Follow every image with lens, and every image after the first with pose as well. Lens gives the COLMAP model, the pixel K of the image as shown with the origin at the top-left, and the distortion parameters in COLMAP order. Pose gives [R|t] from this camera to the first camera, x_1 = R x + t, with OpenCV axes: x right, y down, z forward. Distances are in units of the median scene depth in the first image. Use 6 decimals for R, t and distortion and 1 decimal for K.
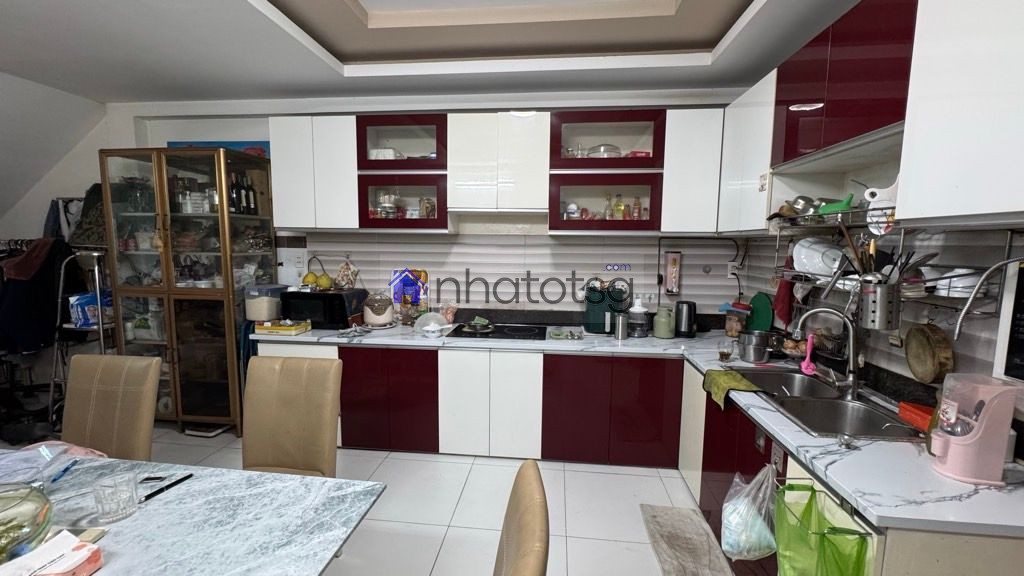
lens RADIAL K [[410.4, 0, 513.7], [0, 410.4, 284.7], [0, 0, 1]] dist [0.001446, 0.000113]
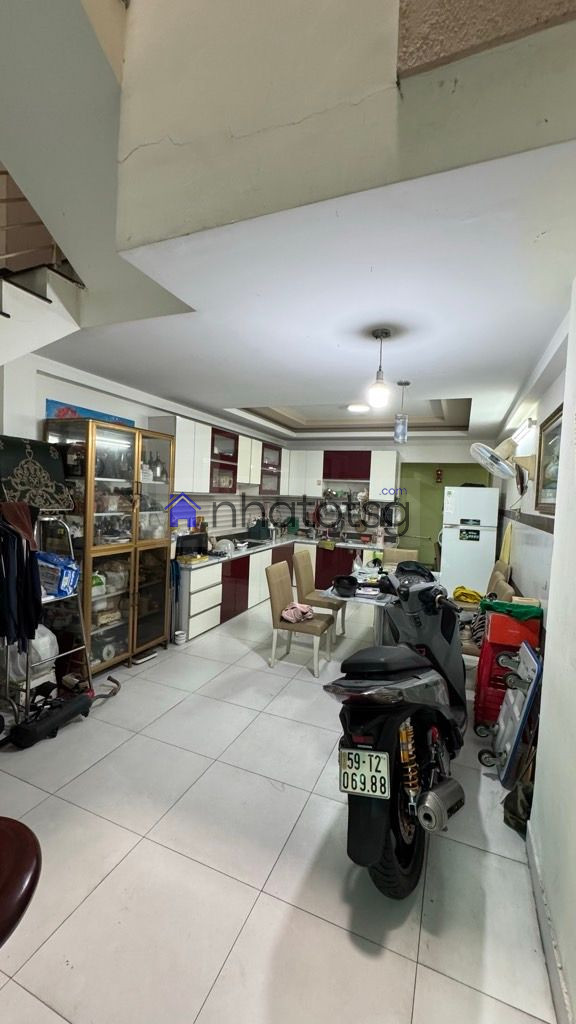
lens RADIAL K [[410.4, 0, 289.4], [0, 410.4, 510.2], [0, 0, 1]] dist [0.001446, 0.000113]
pose [[0.288912, -0.029668, 0.956896, -1.885289], [0.074320, 0.997198, 0.008479, -0.060228], [-0.954466, 0.068667, 0.290308, 0.225165]]
